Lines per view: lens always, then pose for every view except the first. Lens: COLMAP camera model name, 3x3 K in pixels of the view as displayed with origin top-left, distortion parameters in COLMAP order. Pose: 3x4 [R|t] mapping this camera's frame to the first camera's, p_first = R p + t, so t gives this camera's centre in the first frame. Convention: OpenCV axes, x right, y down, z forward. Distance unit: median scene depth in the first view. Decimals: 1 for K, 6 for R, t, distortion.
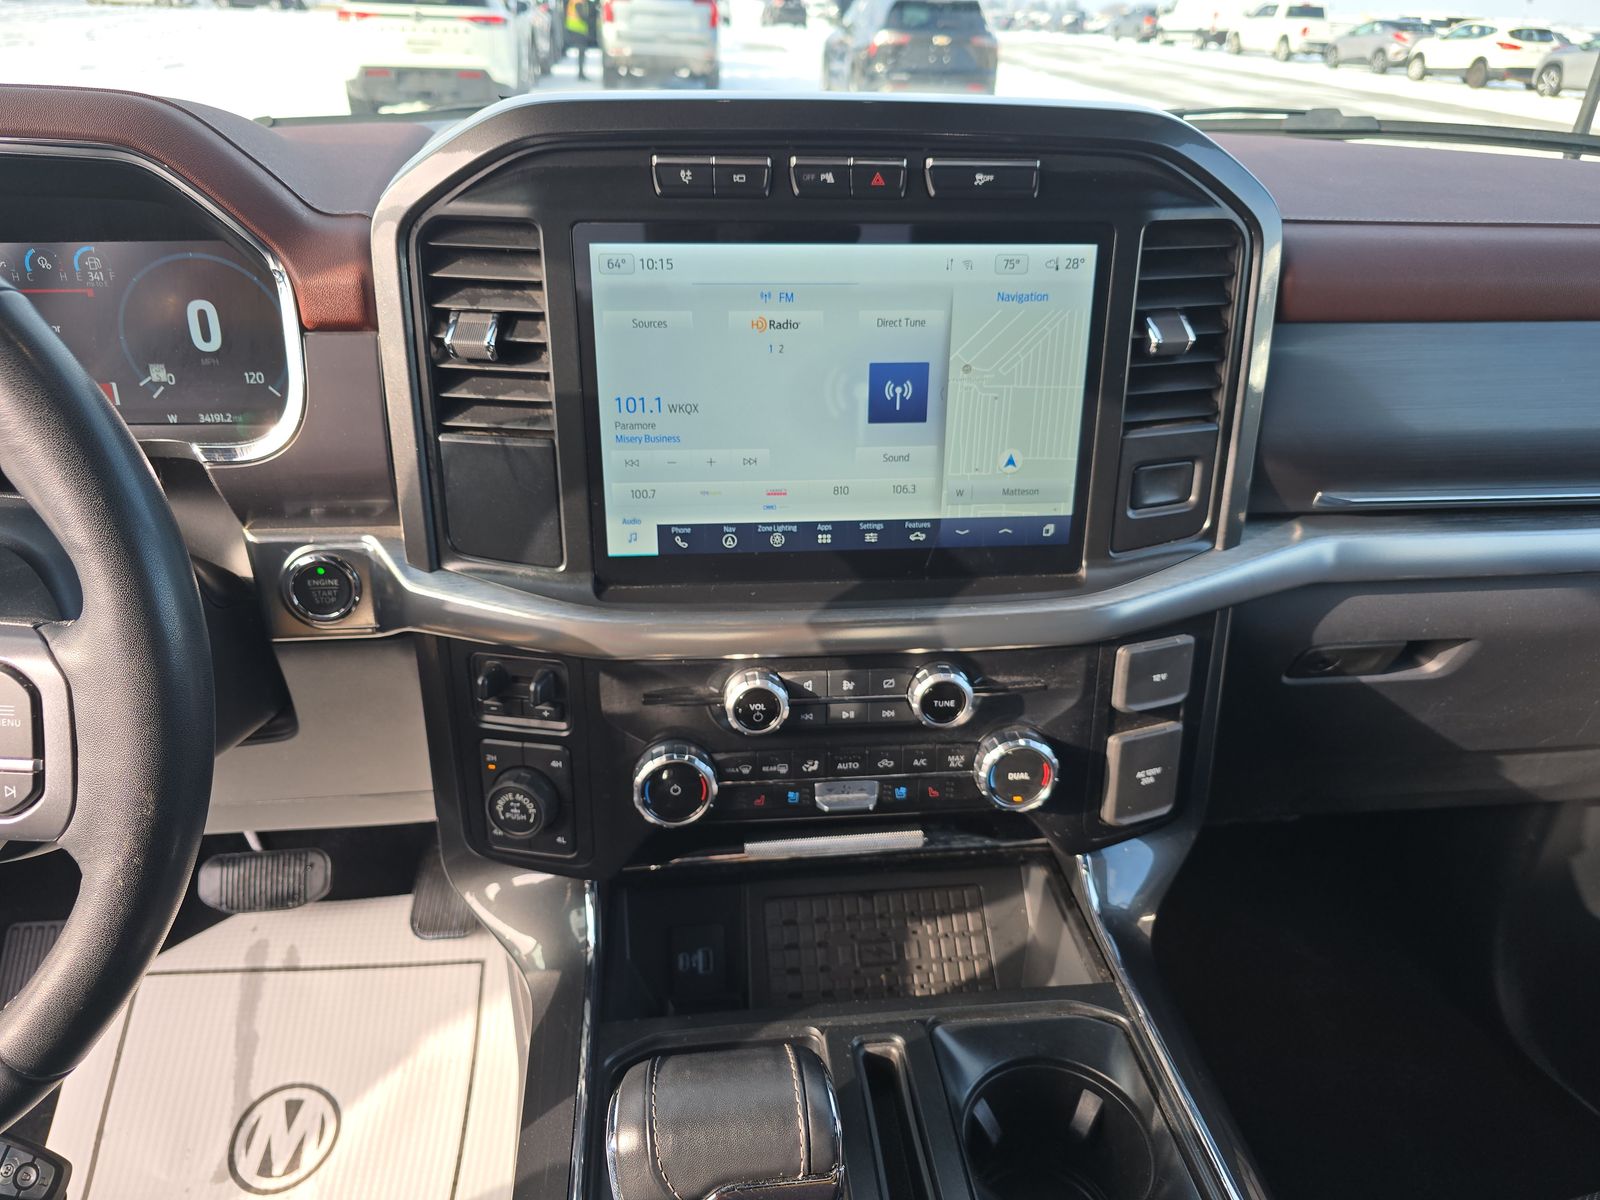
lens RADIAL K [[1071.8, 0, 799.8], [0, 1071.8, 602.3], [0, 0, 1]] dist [0.021210, -0.024004]
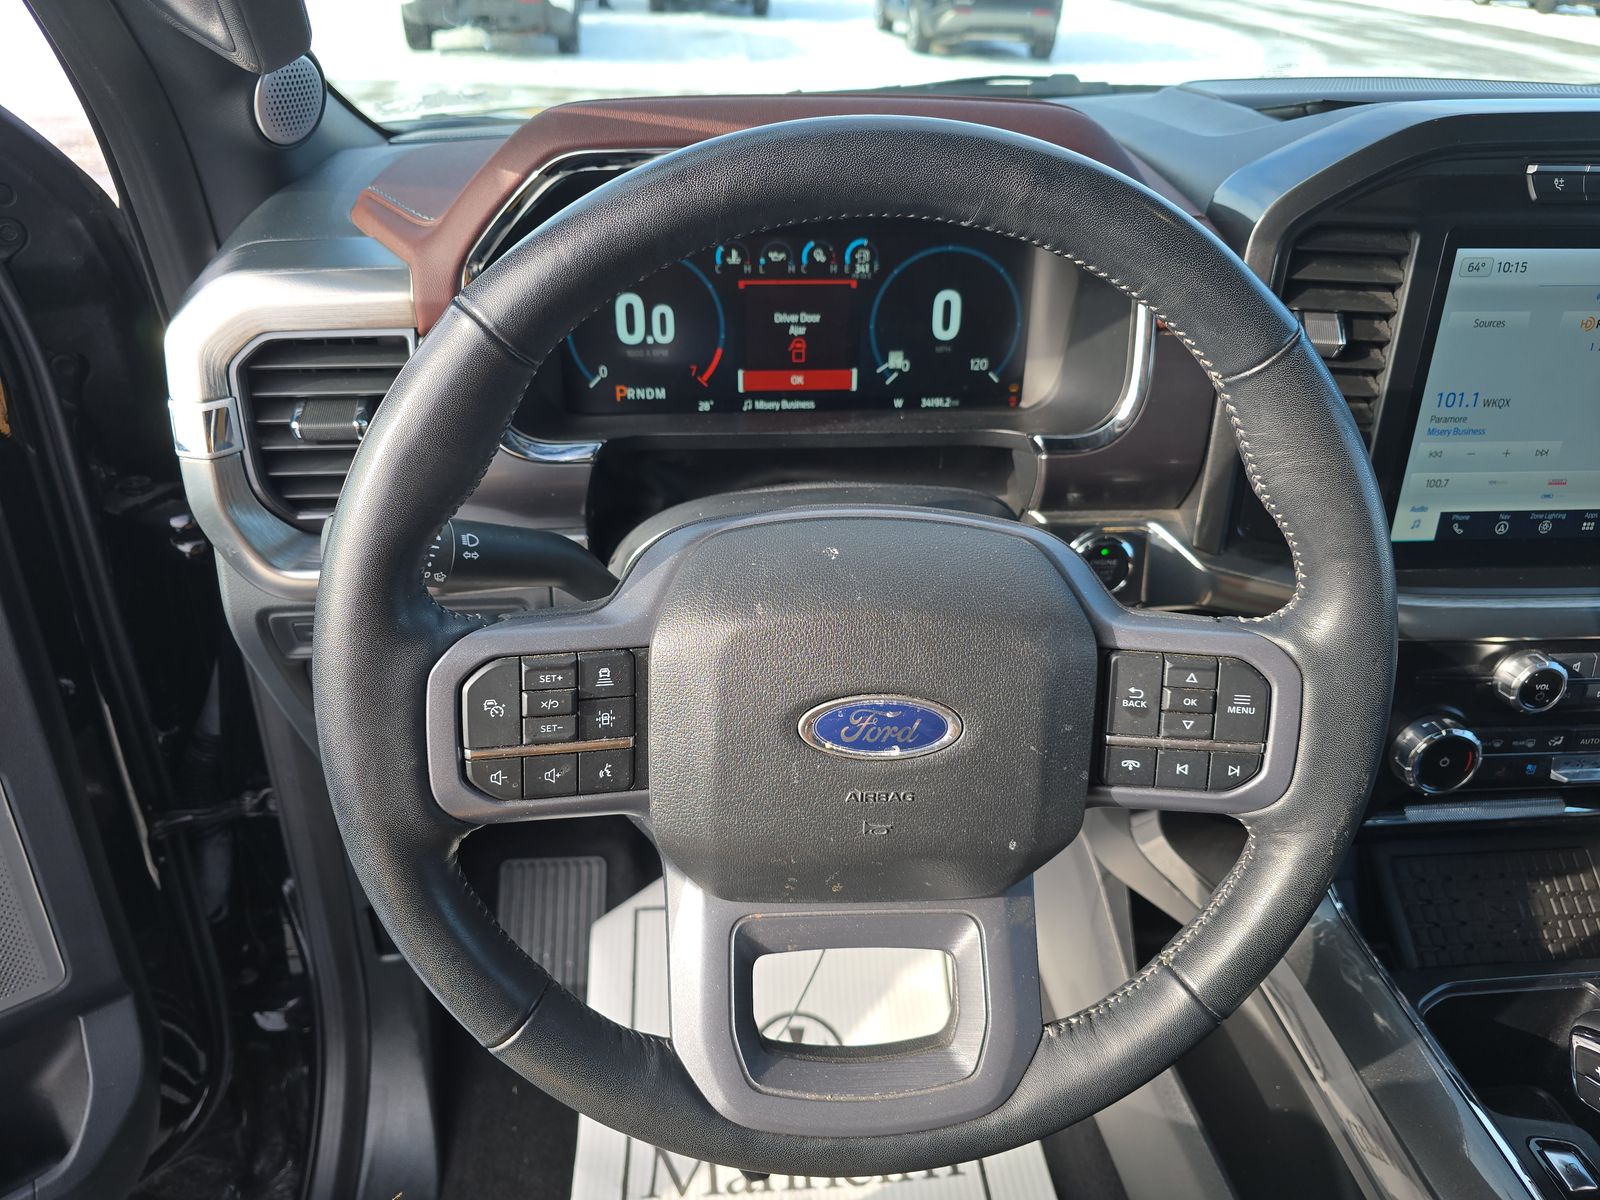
lens RADIAL K [[1071.8, 0, 799.0], [0, 1071.8, 602.0], [0, 0, 1]] dist [0.021210, -0.024004]
pose [[0.999685, 0.011391, -0.022381, -0.736294], [-0.010115, 0.998360, 0.056343, -0.037383], [0.022987, -0.056099, 0.998161, -0.076474]]
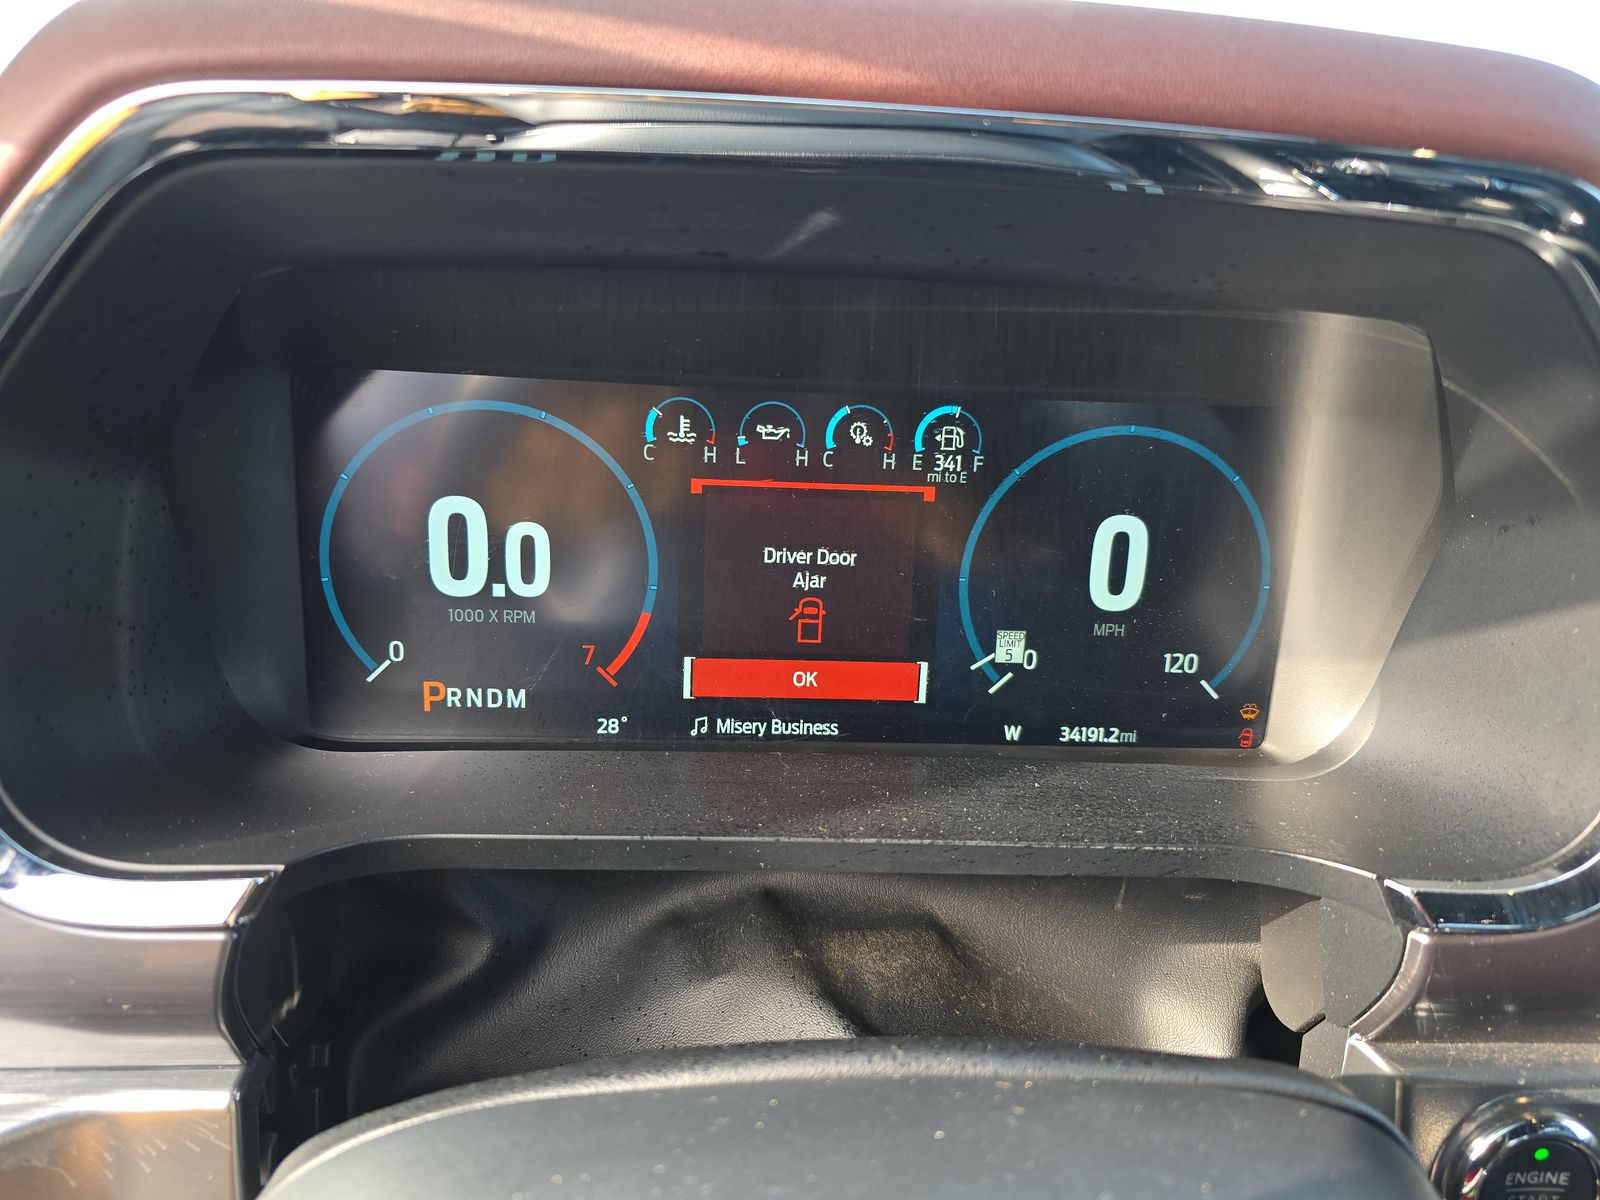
lens RADIAL K [[1071.8, 0, 799.6], [0, 1071.8, 602.9], [0, 0, 1]] dist [0.021210, -0.024004]
pose [[0.998122, 0.047107, -0.039169, -0.749726], [-0.051611, 0.991024, -0.123316, -0.183836], [0.033008, 0.125106, 0.991594, 0.540929]]
